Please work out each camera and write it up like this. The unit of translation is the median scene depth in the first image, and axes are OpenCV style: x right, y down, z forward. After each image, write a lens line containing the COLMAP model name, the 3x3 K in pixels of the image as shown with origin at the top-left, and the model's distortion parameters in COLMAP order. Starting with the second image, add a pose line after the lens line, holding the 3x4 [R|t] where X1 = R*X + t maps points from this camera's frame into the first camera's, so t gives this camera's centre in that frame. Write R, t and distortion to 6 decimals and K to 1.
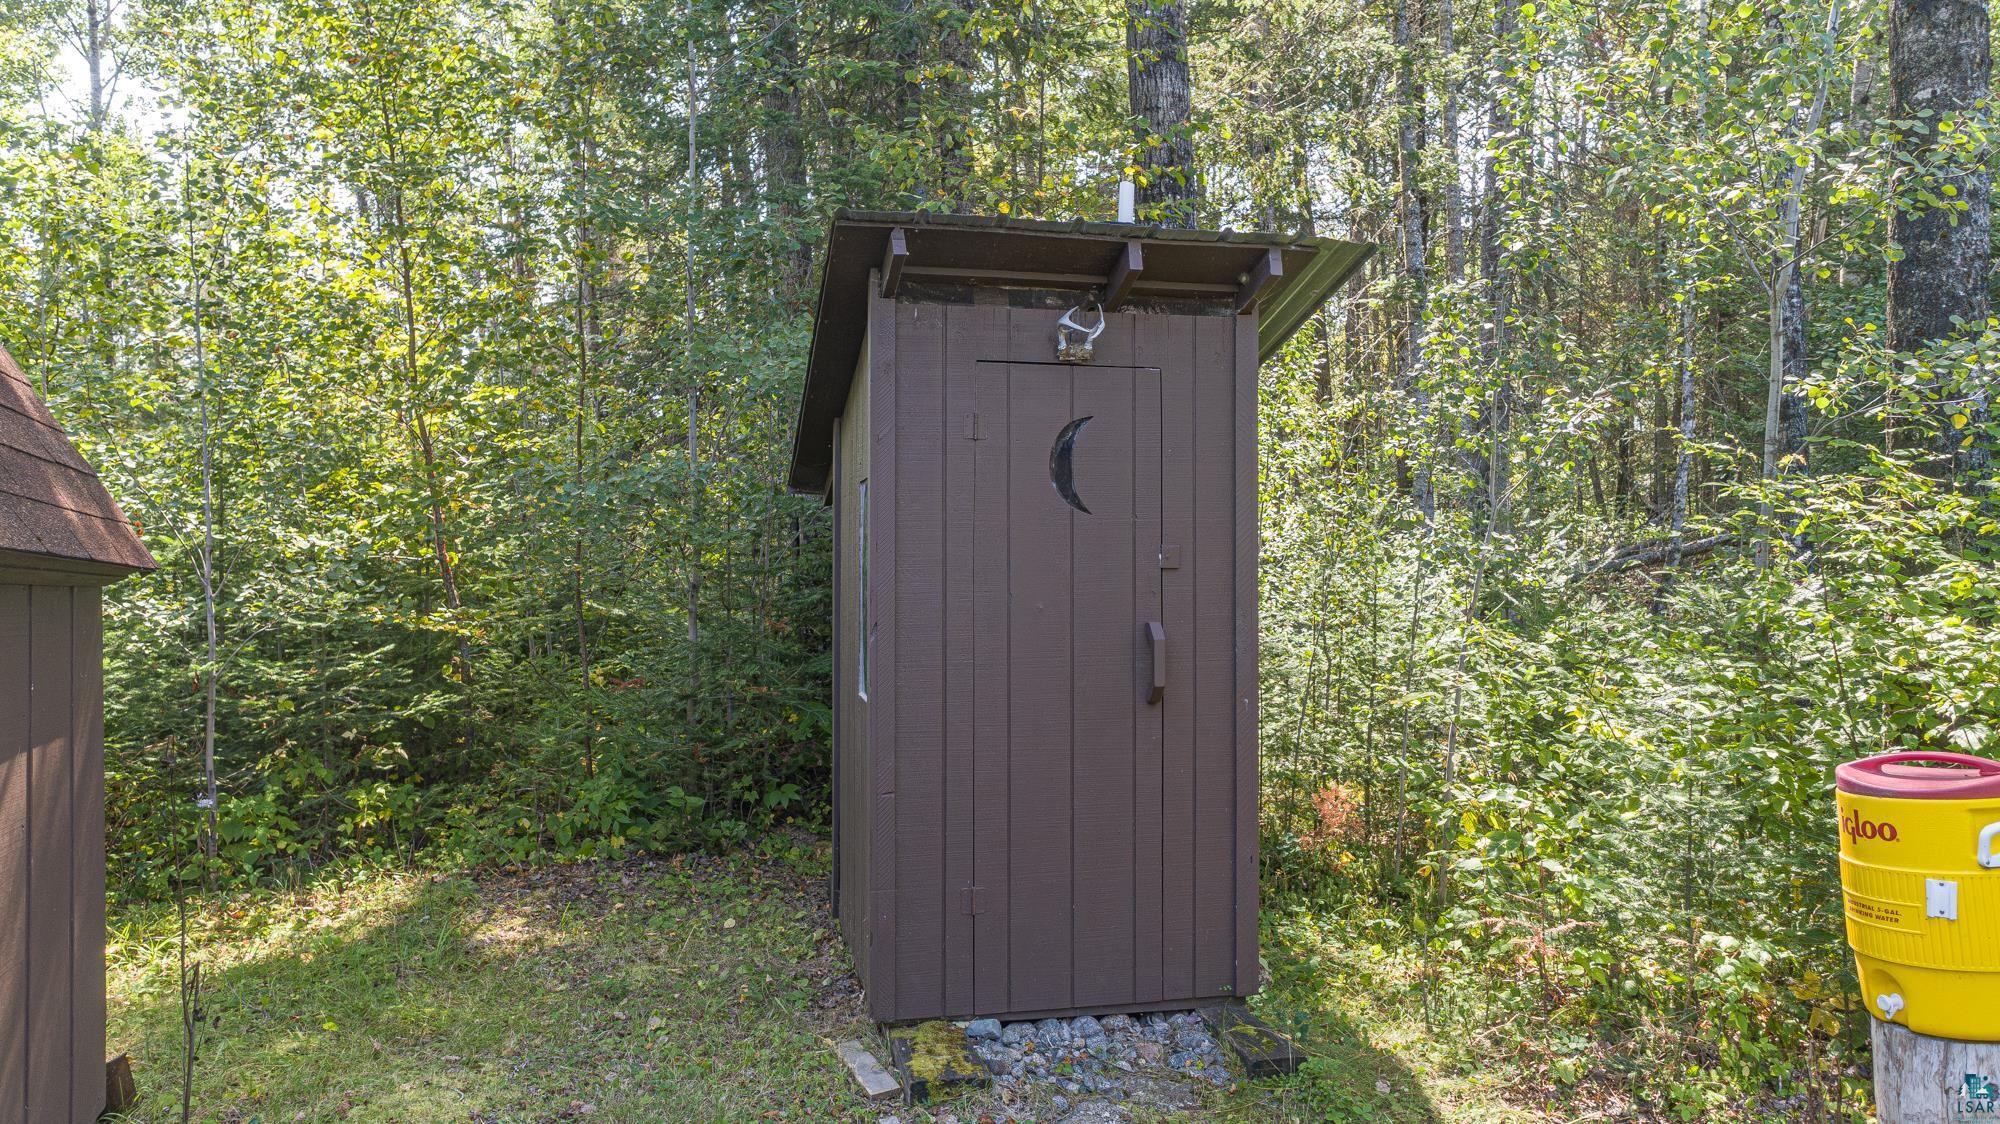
lens RADIAL K [[1375.4, 0, 1007.2], [0, 1375.4, 604.0], [0, 0, 1]] dist [0.025276, 0.012145]
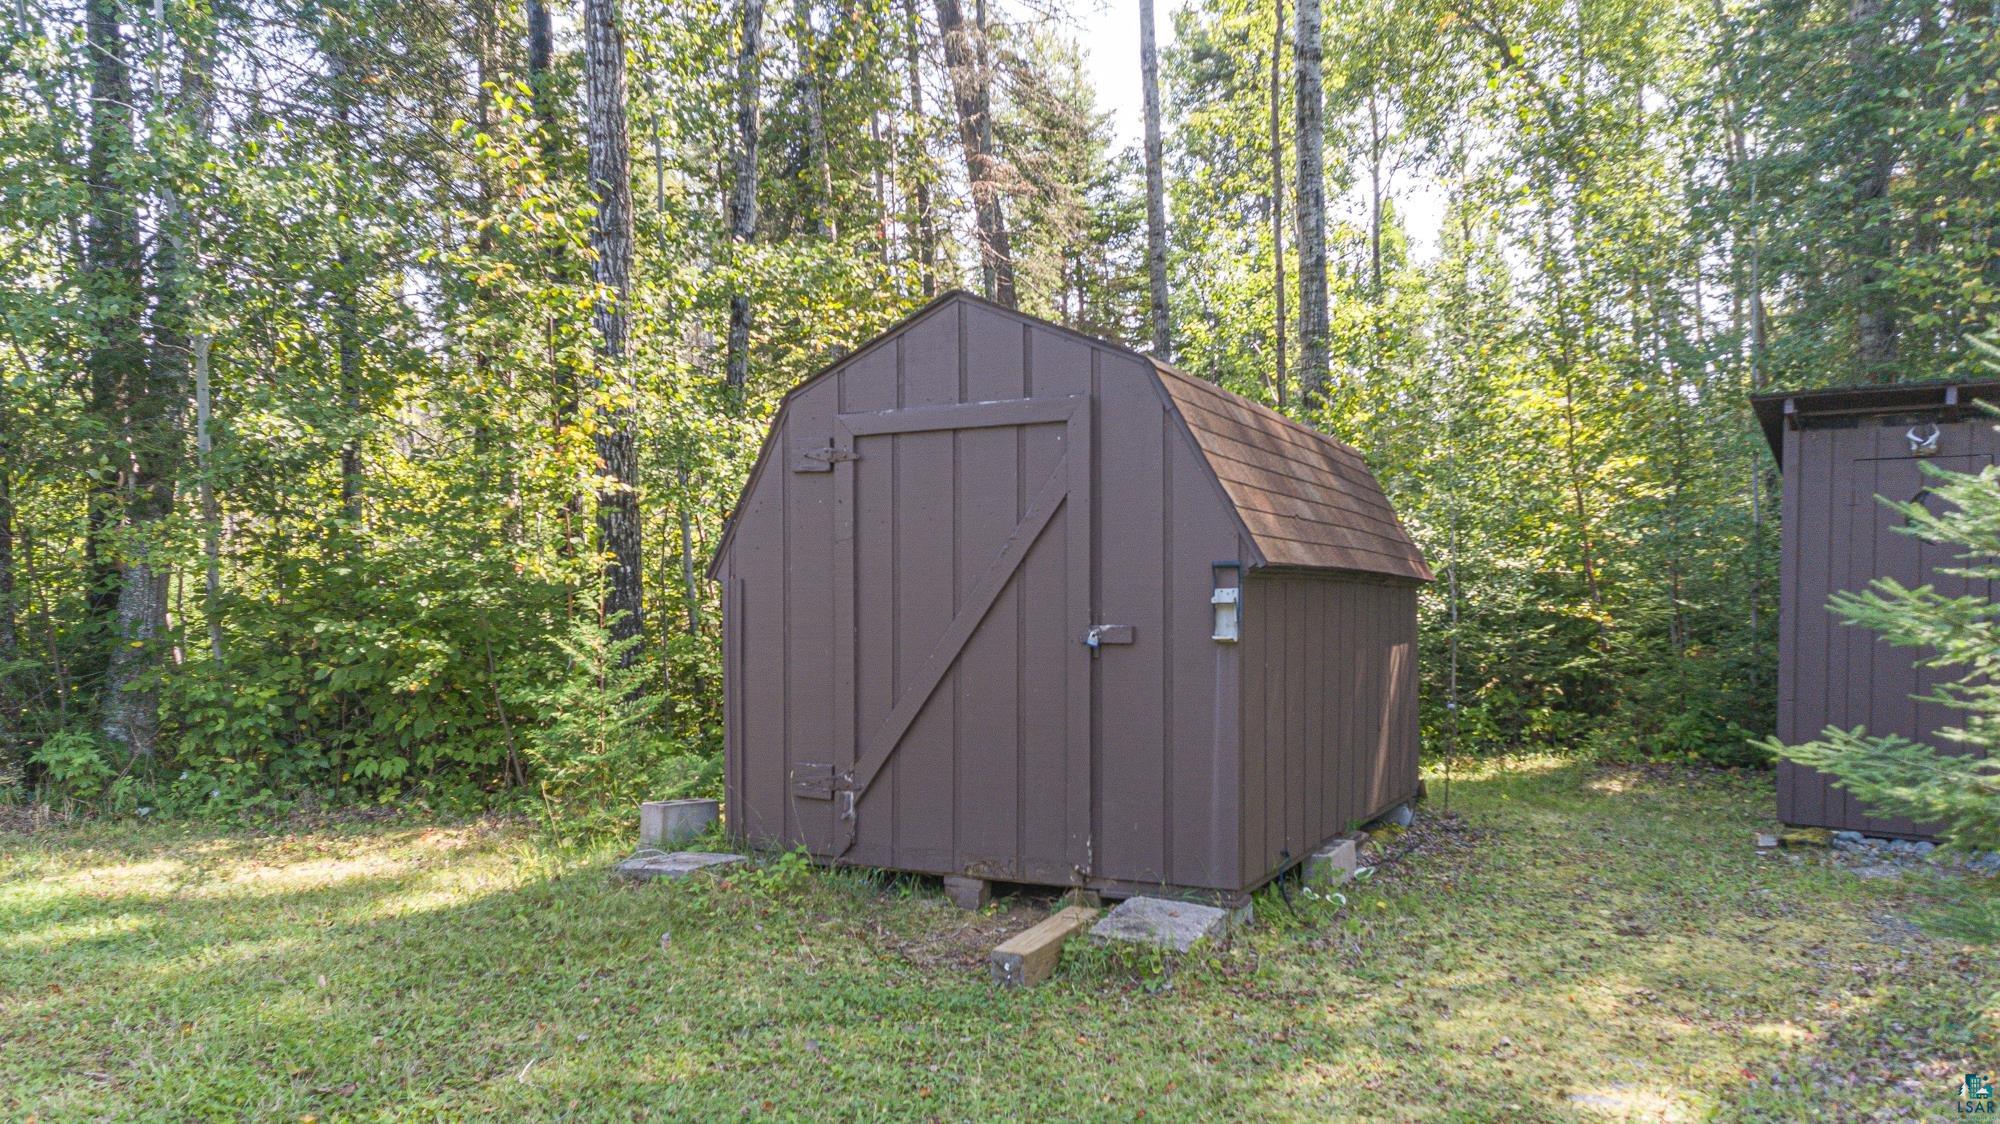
lens RADIAL K [[1375.4, 0, 1001.4], [0, 1375.4, 572.7], [0, 0, 1]] dist [0.025276, 0.012145]
pose [[0.668001, -0.006766, -0.744129, 0.350467], [-0.015734, 0.999607, -0.023213, 0.016190], [0.743994, 0.027215, 0.667632, -0.606685]]
